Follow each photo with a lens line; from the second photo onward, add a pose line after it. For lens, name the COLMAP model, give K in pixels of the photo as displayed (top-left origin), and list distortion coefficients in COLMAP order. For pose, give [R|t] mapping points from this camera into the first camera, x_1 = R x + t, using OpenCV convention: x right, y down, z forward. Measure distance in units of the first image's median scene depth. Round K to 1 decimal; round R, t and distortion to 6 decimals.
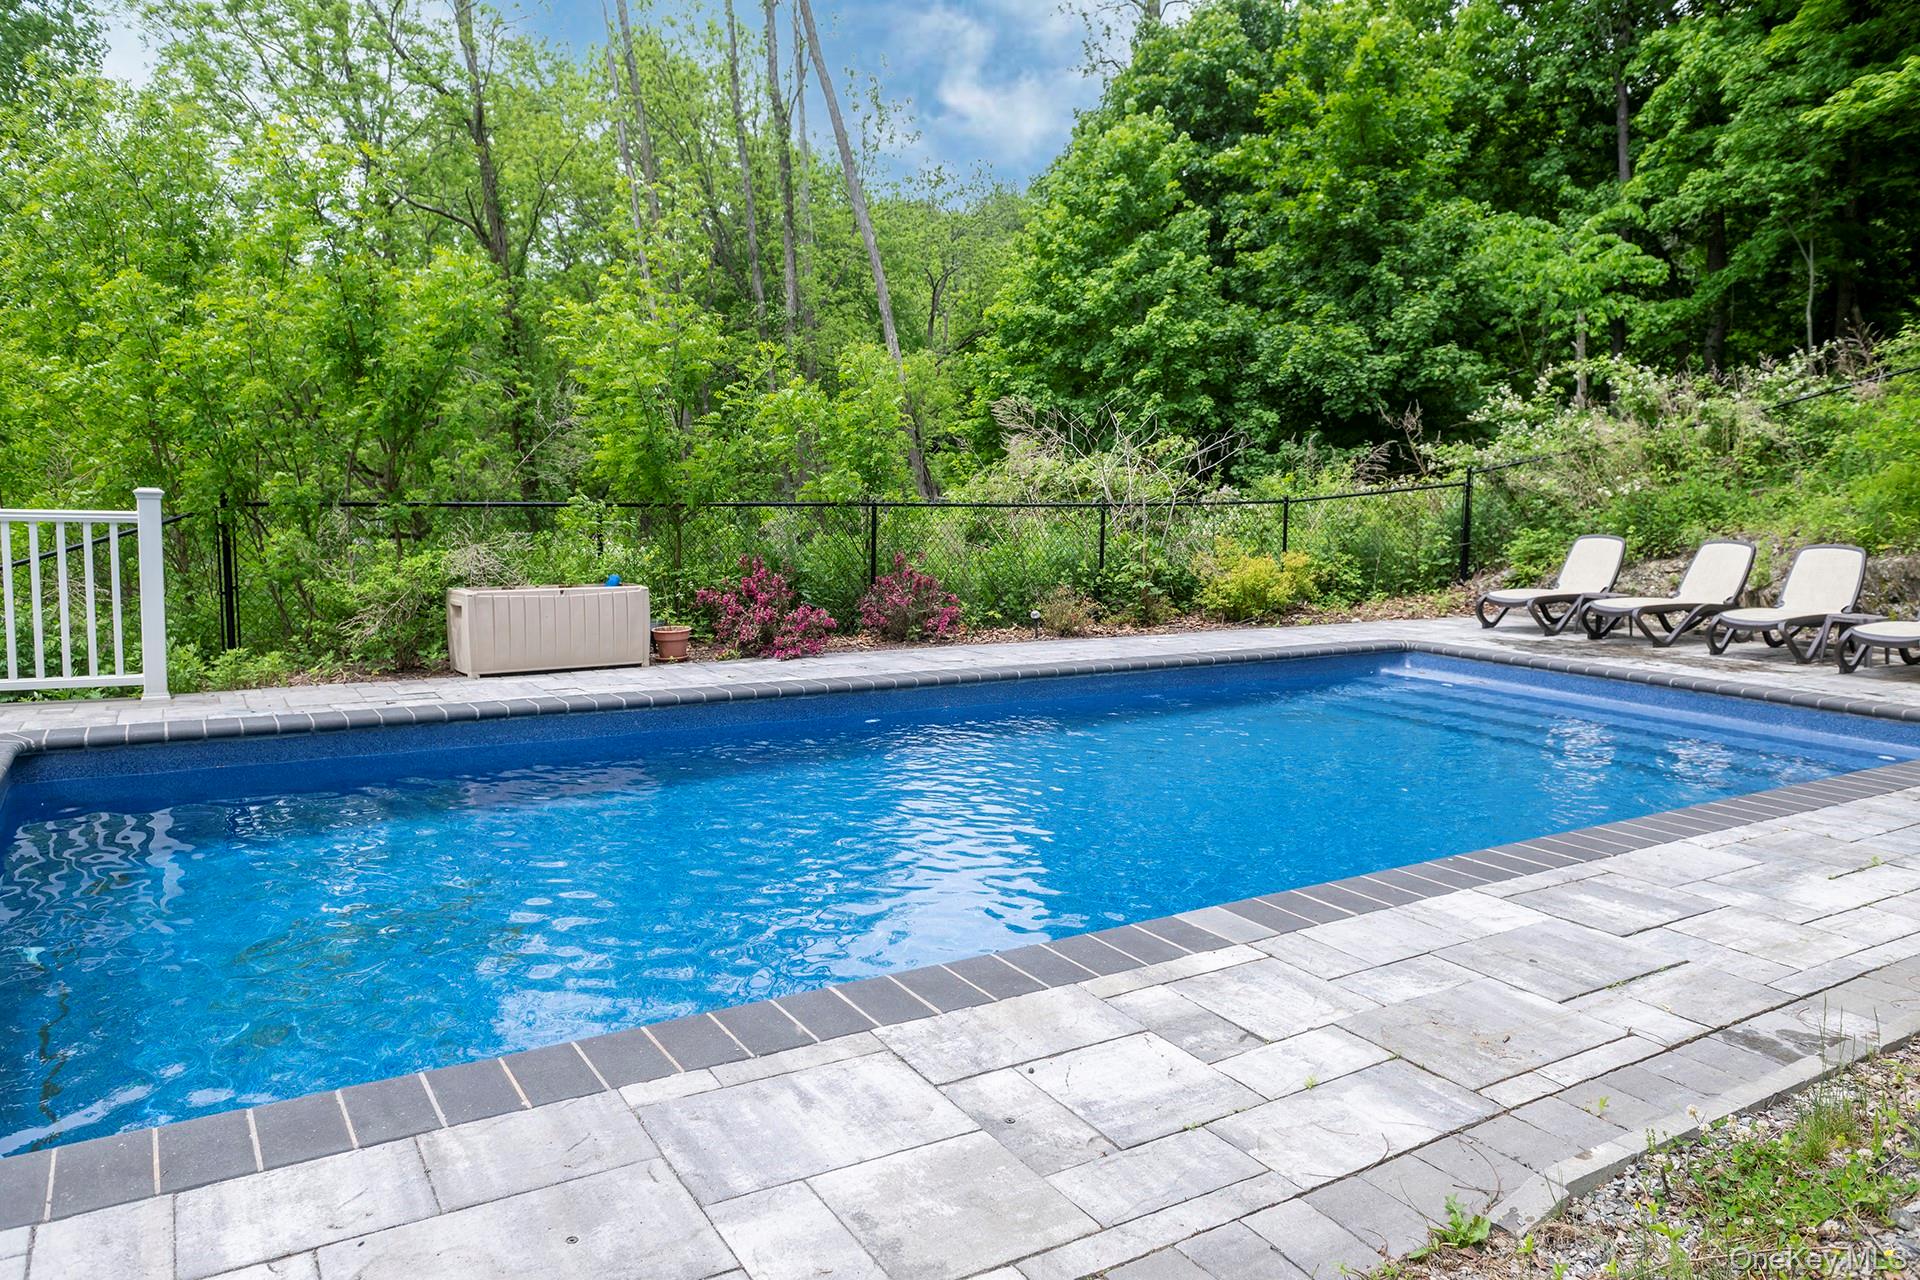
lens RADIAL K [[1339.3, 0, 973.3], [0, 1339.3, 648.0], [0, 0, 1]] dist [0.008629, 0.000819]
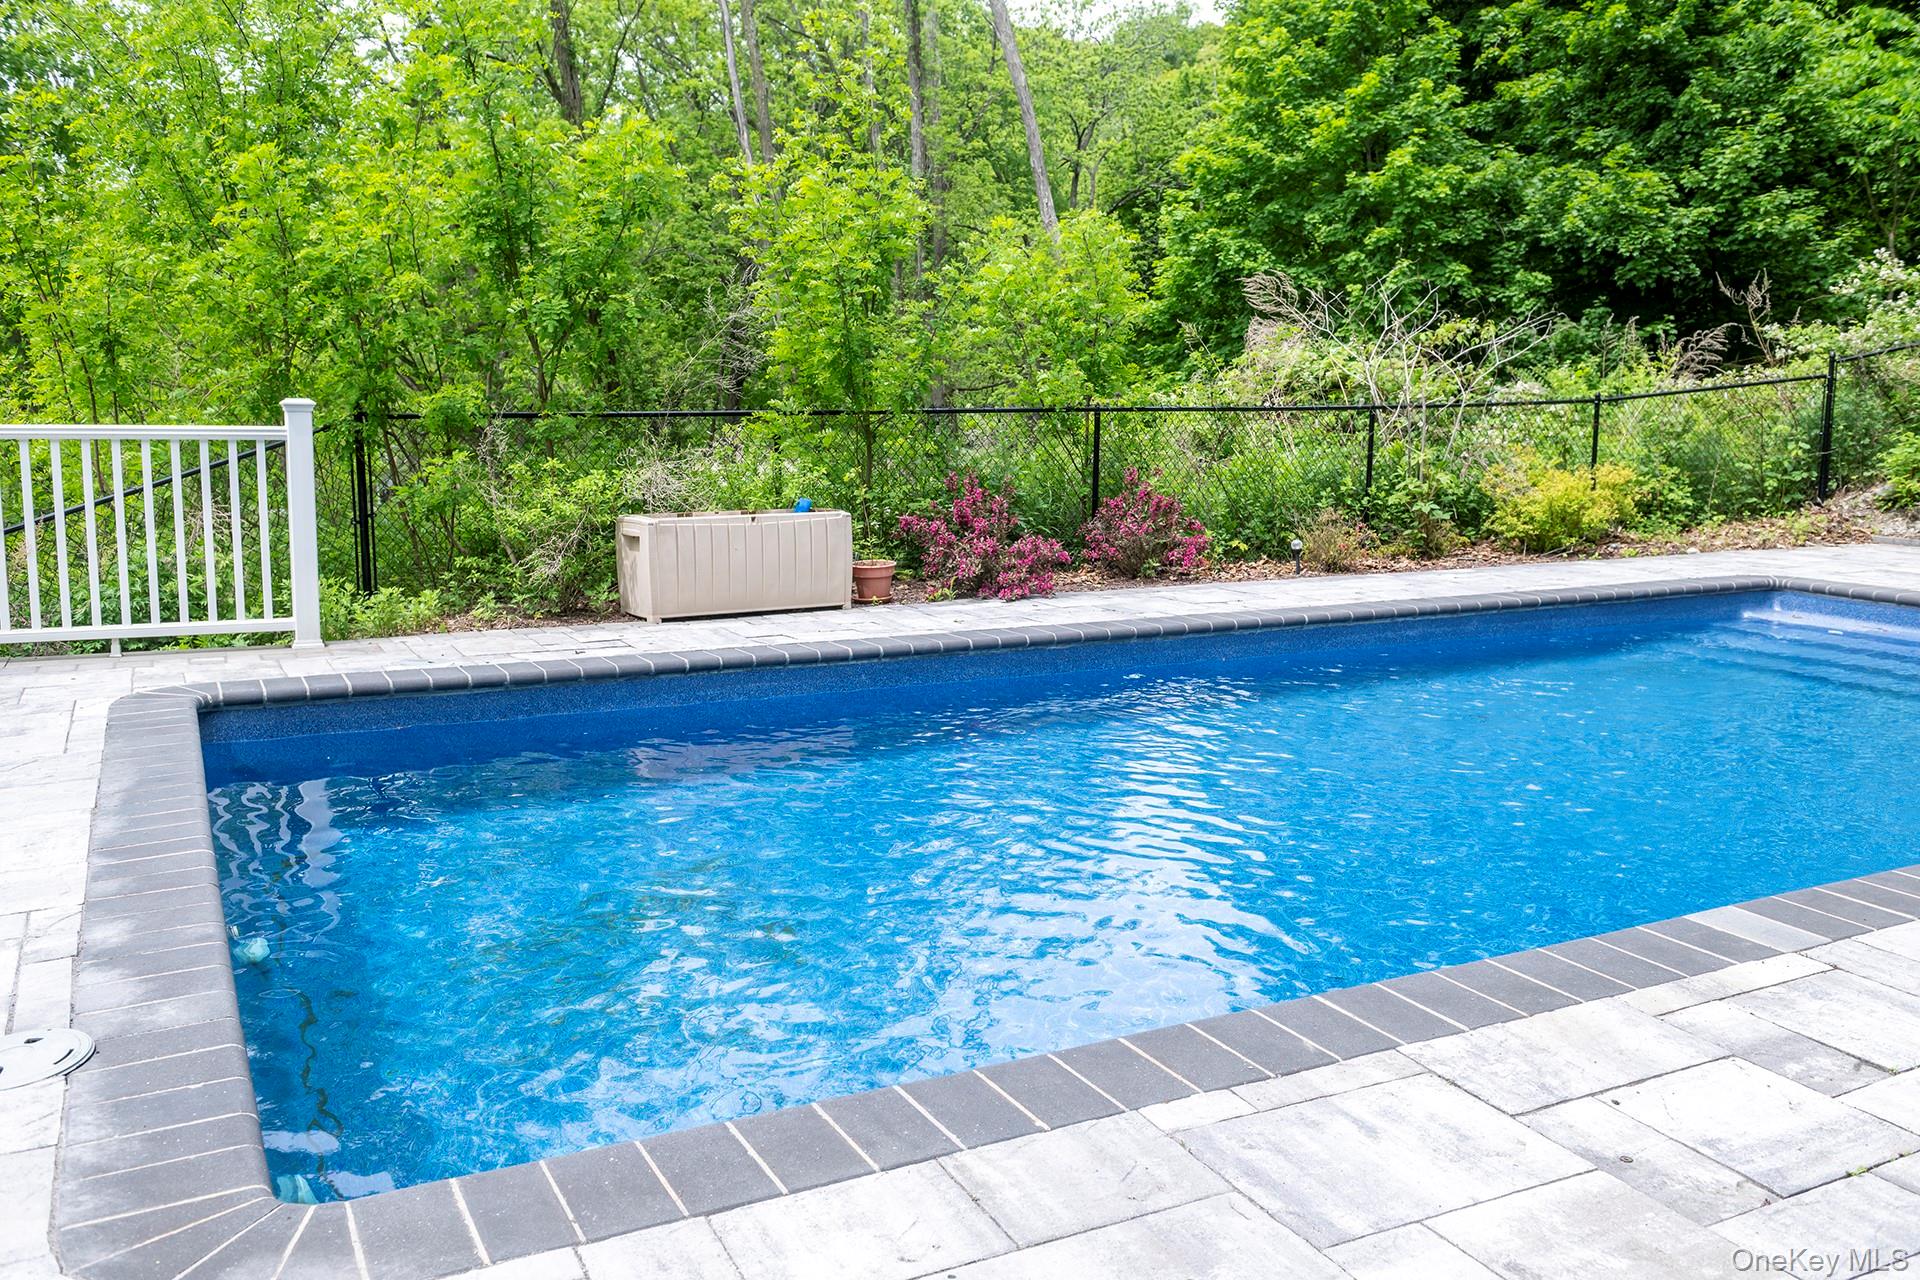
lens RADIAL K [[1661.0, 0, 953.7], [0, 1661.0, 658.0], [0, 0, 1]] dist [0.008016, -0.025209]
pose [[0.997235, 0.002274, -0.074281, -0.097061], [0.000936, 0.999068, 0.043146, -0.000109], [0.074309, -0.043097, 0.996304, -0.011428]]
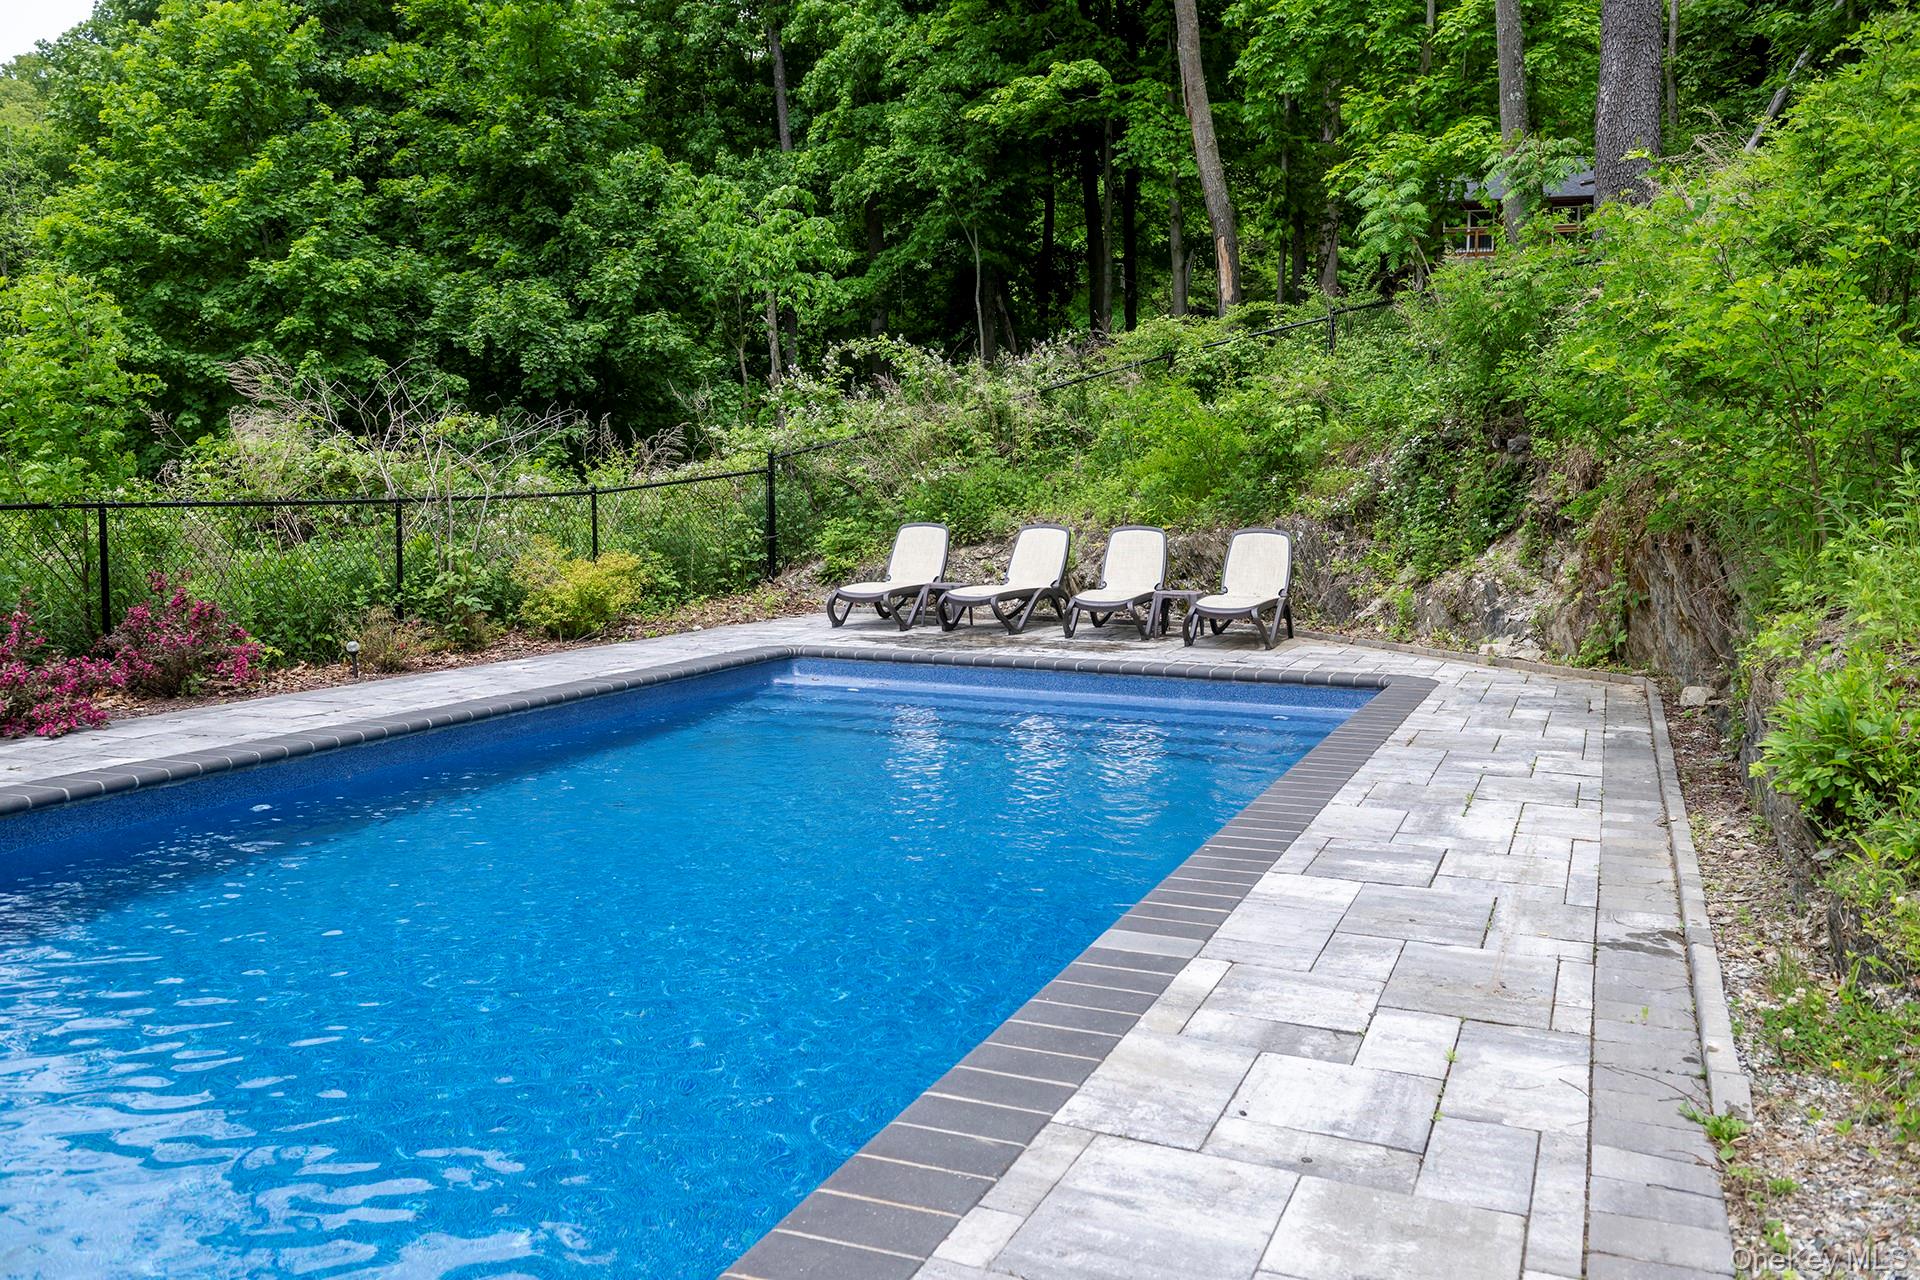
lens RADIAL K [[1617.2, 0, 959.7], [0, 1617.2, 631.6], [0, 0, 1]] dist [0.019091, 0.003464]
pose [[0.797010, -0.065515, 0.600403, -0.257604], [0.077848, 0.996950, 0.005446, -0.012762], [-0.598929, 0.042399, 0.799679, 0.069712]]
